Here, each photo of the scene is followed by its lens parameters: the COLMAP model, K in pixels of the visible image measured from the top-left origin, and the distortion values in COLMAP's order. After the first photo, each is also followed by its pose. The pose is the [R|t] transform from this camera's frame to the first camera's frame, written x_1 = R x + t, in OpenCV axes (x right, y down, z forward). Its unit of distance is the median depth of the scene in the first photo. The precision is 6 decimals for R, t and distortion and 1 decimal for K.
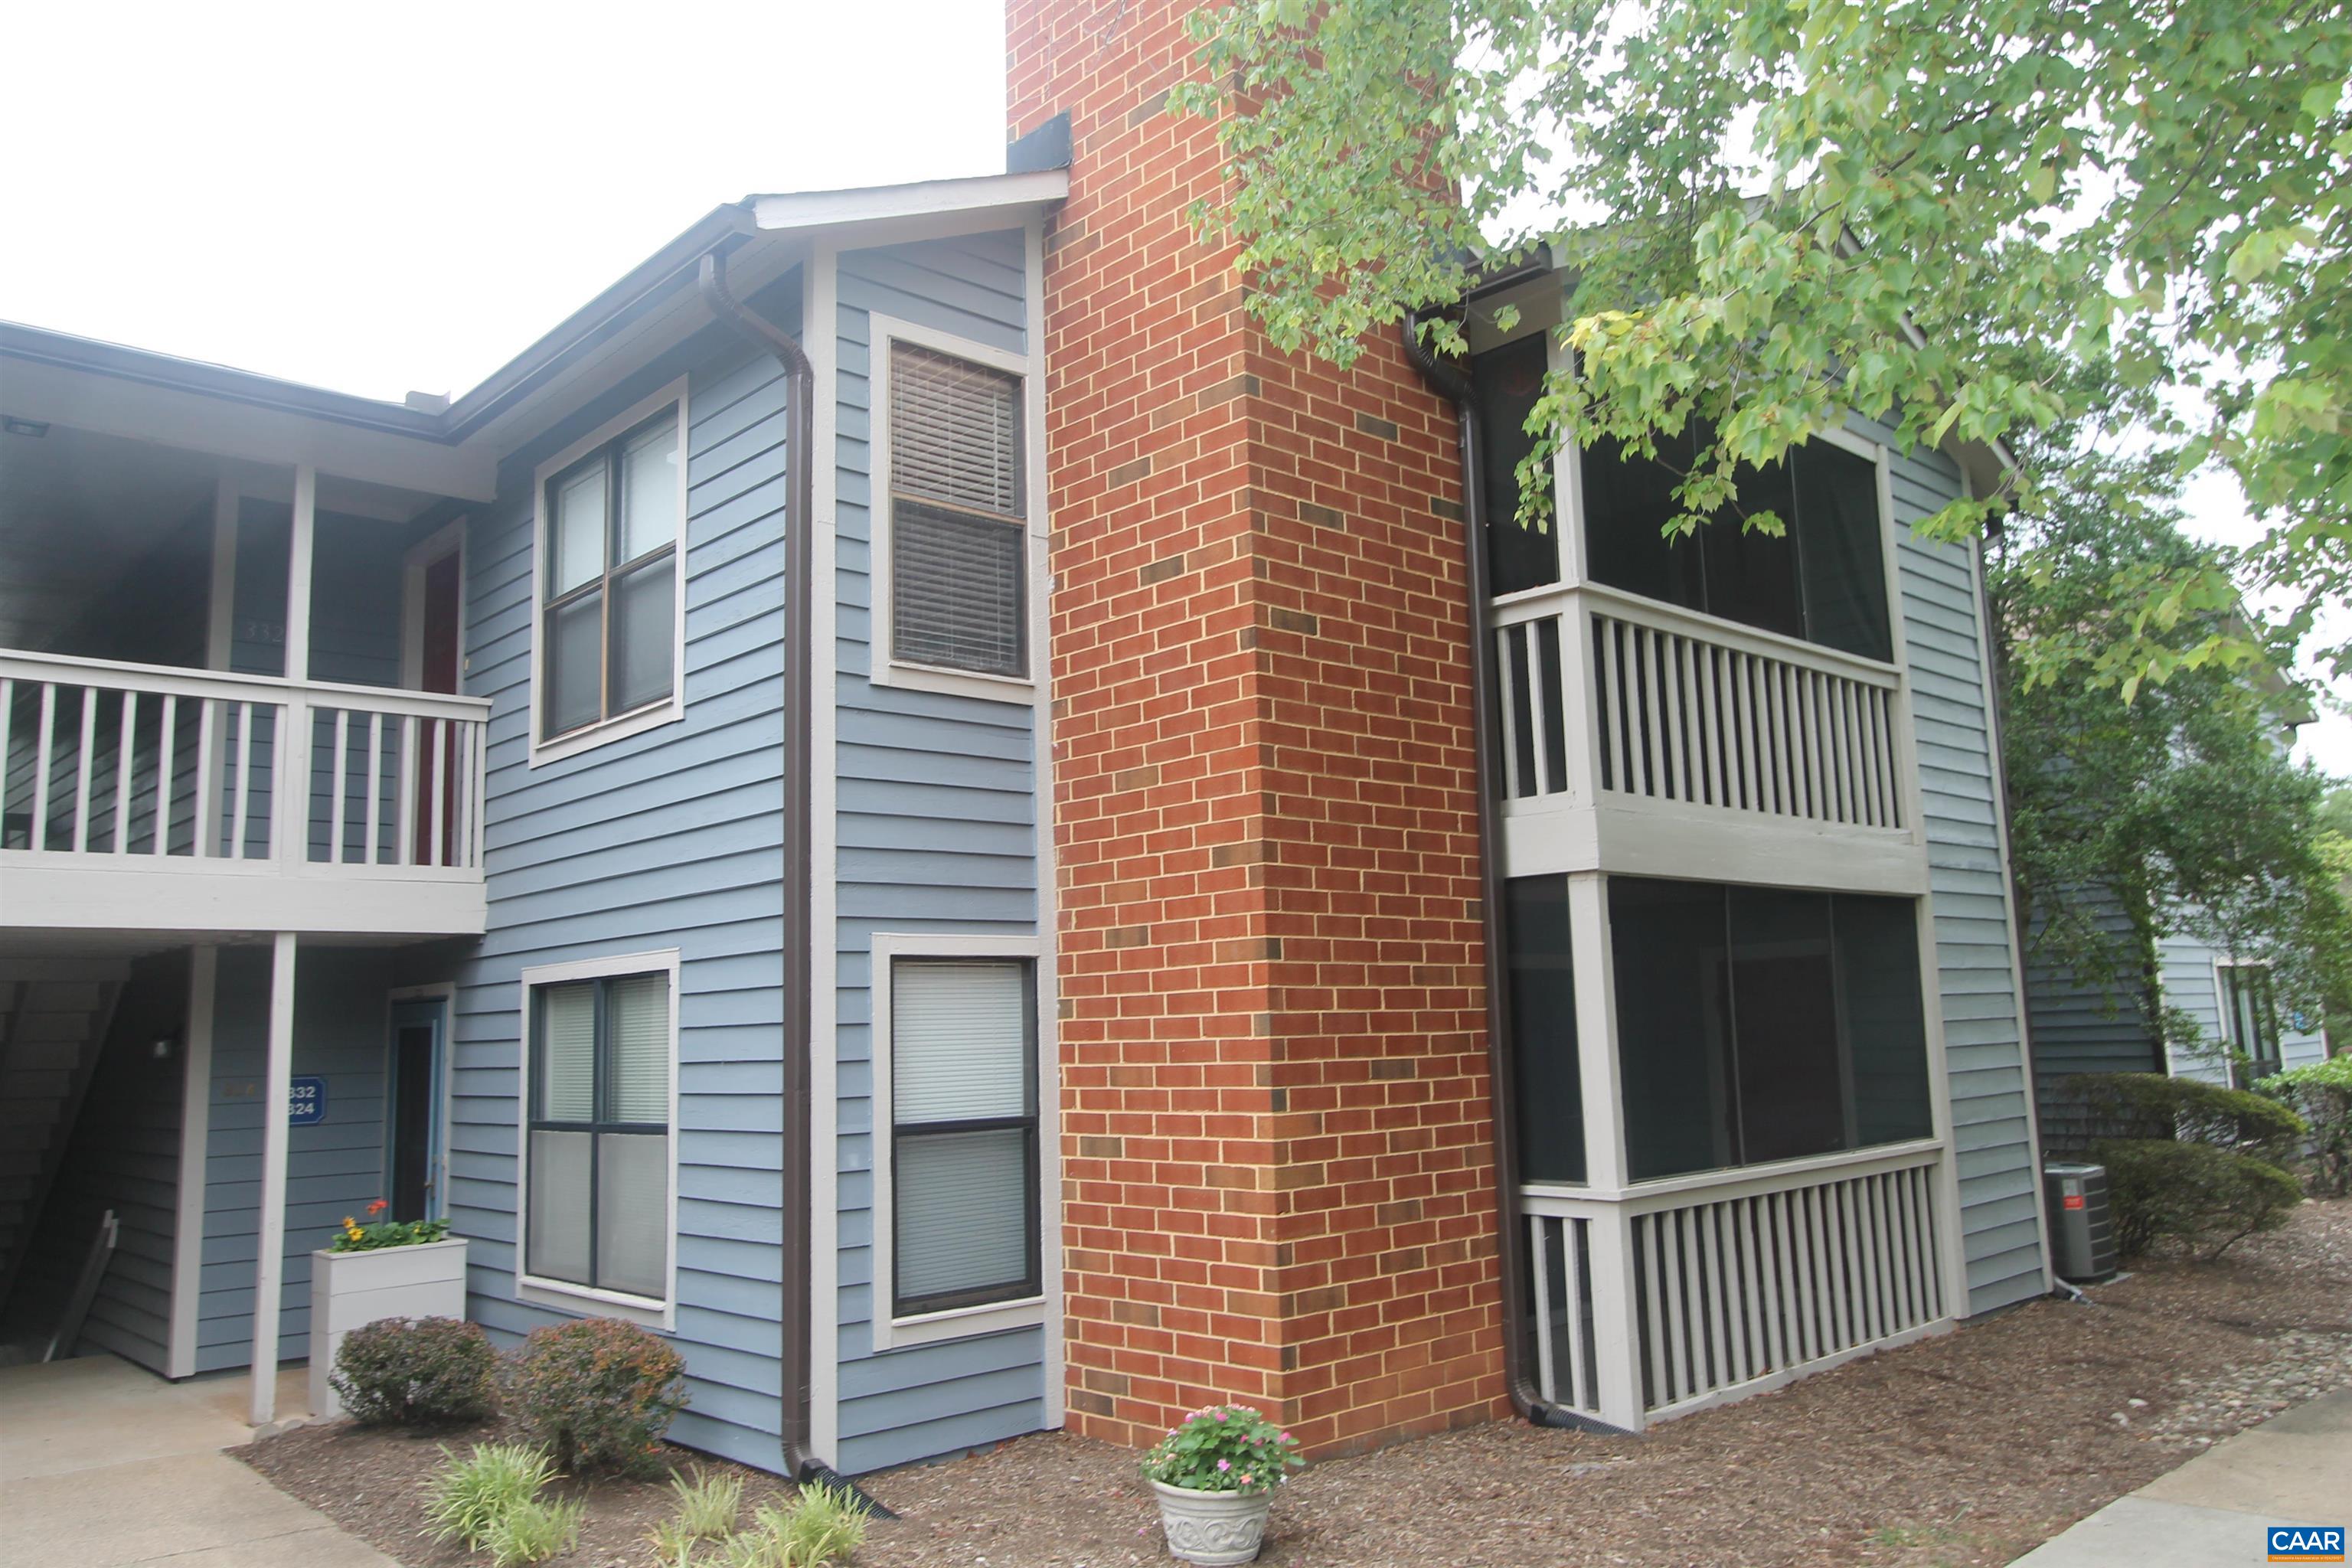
lens RADIAL K [[1722.3, 0, 1176.0], [0, 1722.3, 784.0], [0, 0, 1]] dist [-0.007212, 0.053166]
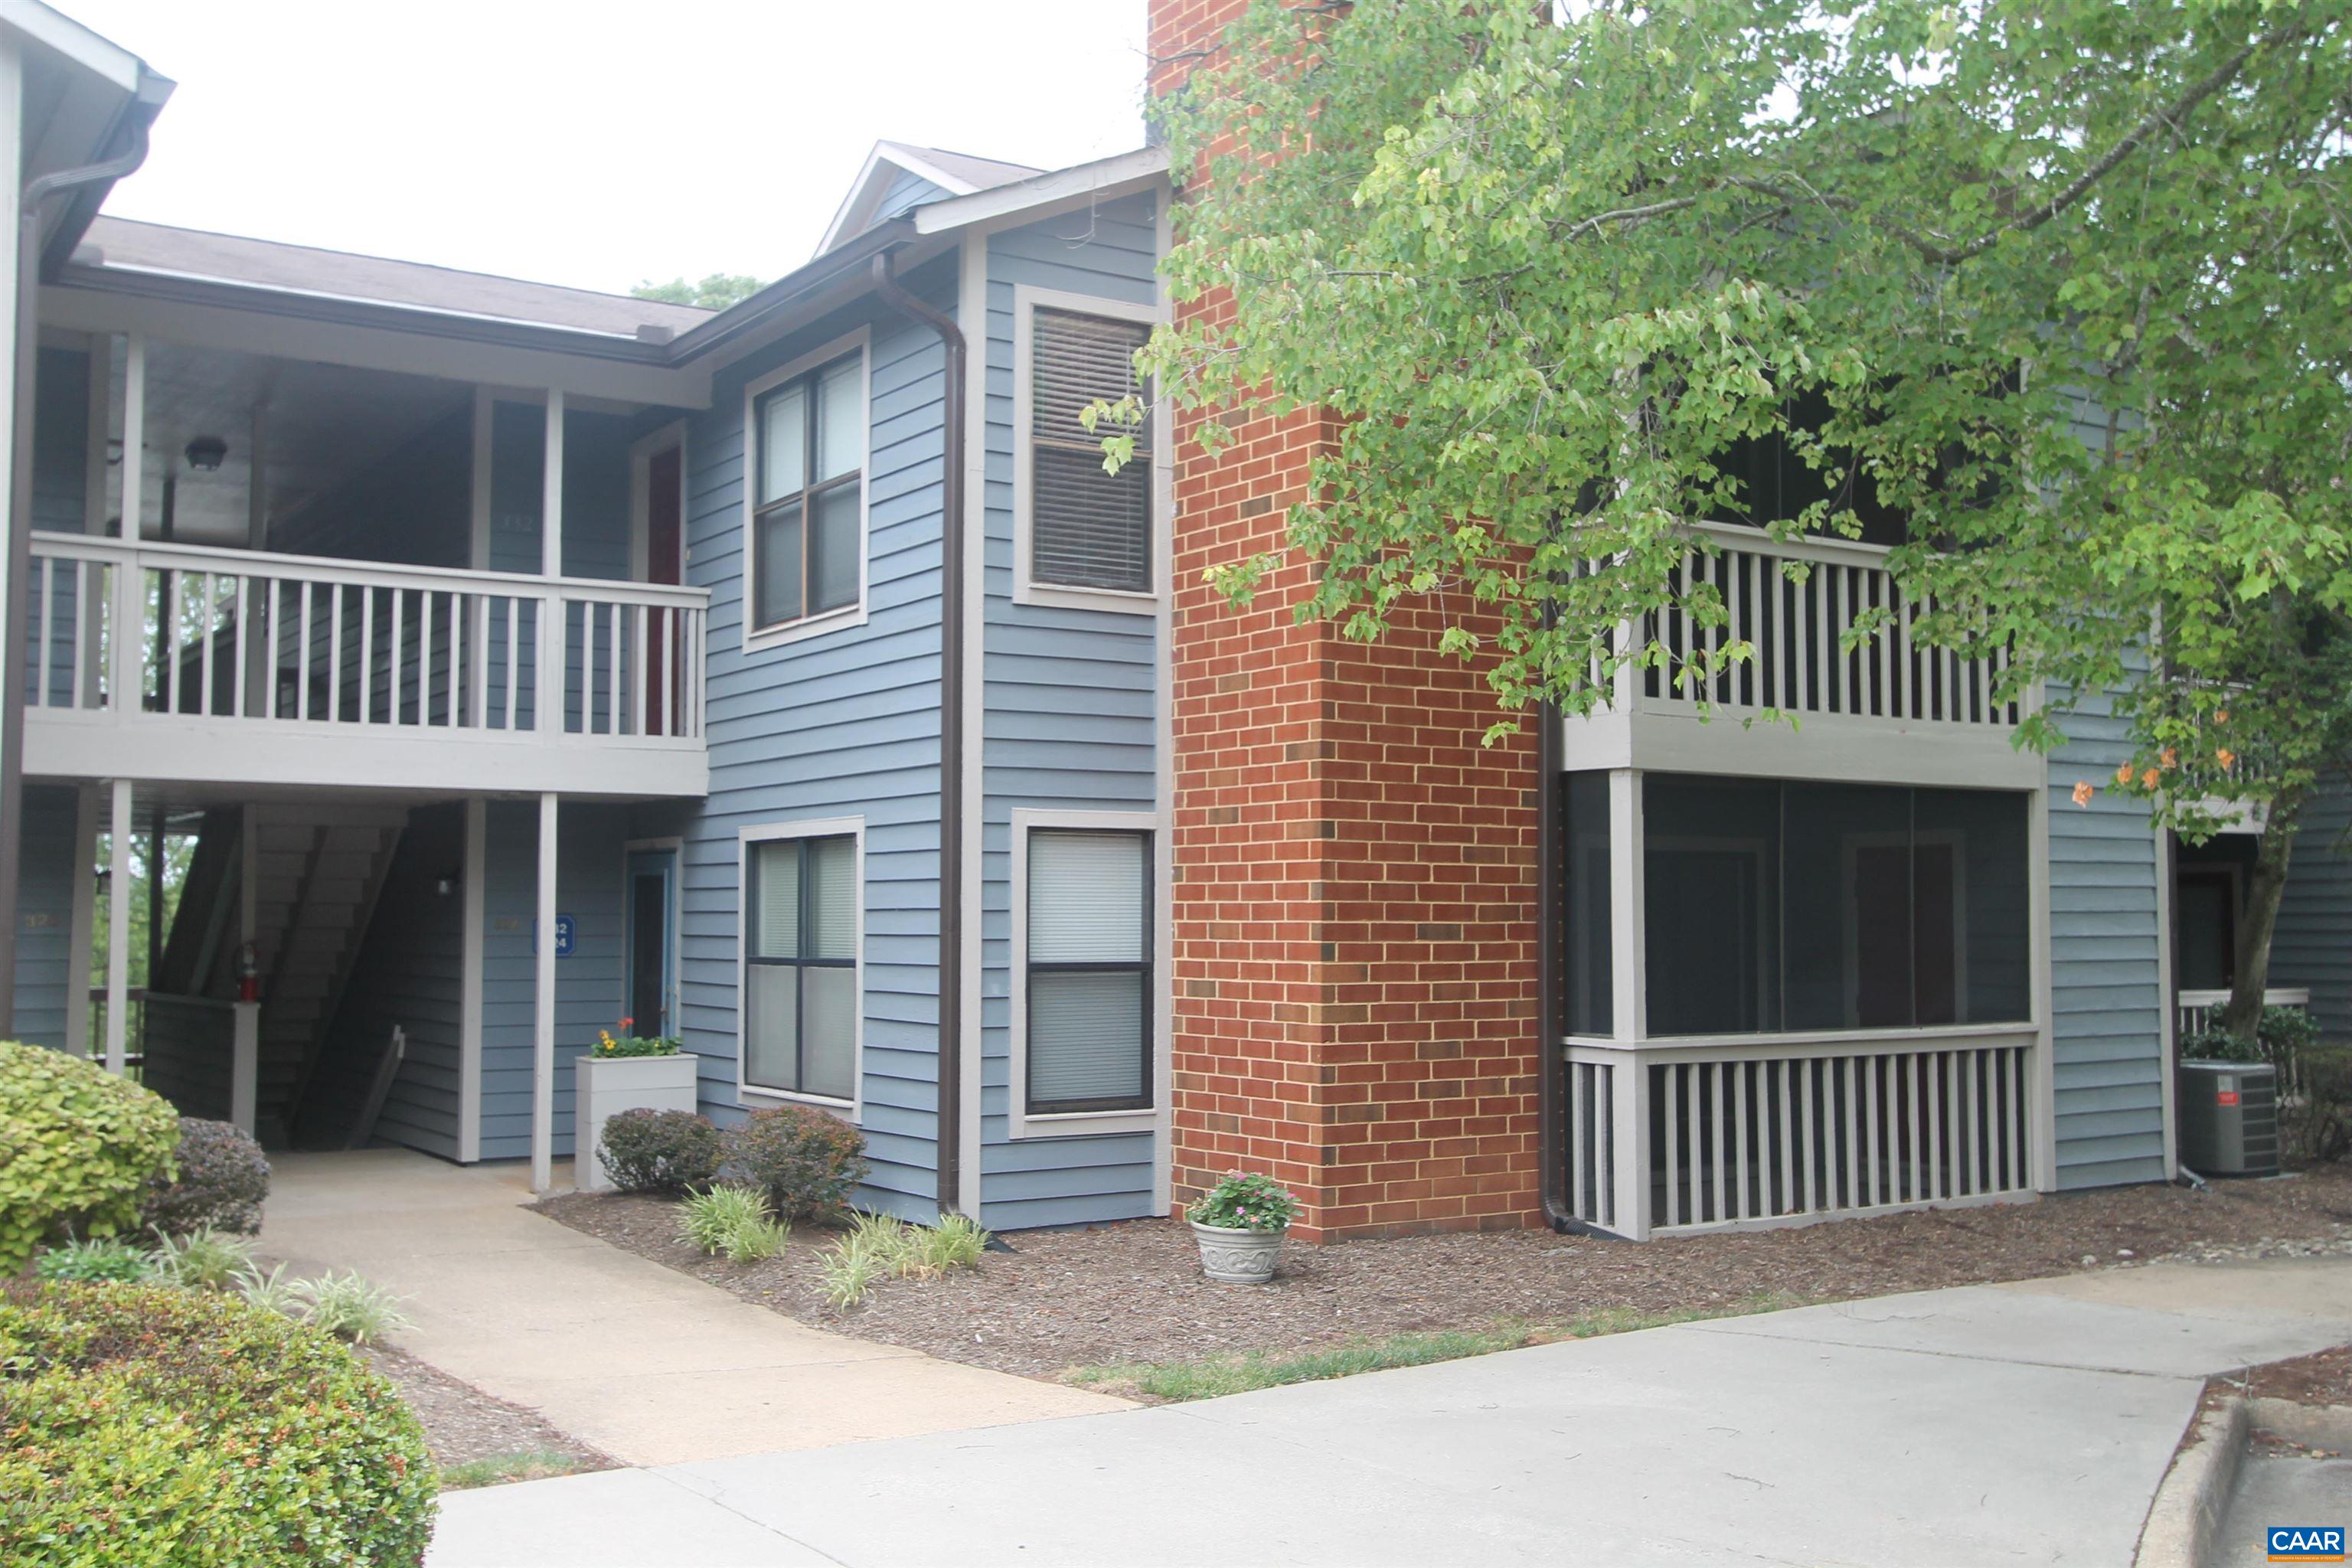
lens RADIAL K [[2286.8, 0, 1176.0], [0, 2286.8, 784.0], [0, 0, 1]] dist [0.070896, 0.003056]
pose [[0.985493, 0.021574, -0.168338, 0.200767], [-0.006679, 0.996049, 0.088550, -0.071735], [0.169584, -0.086142, 0.981744, -0.549109]]
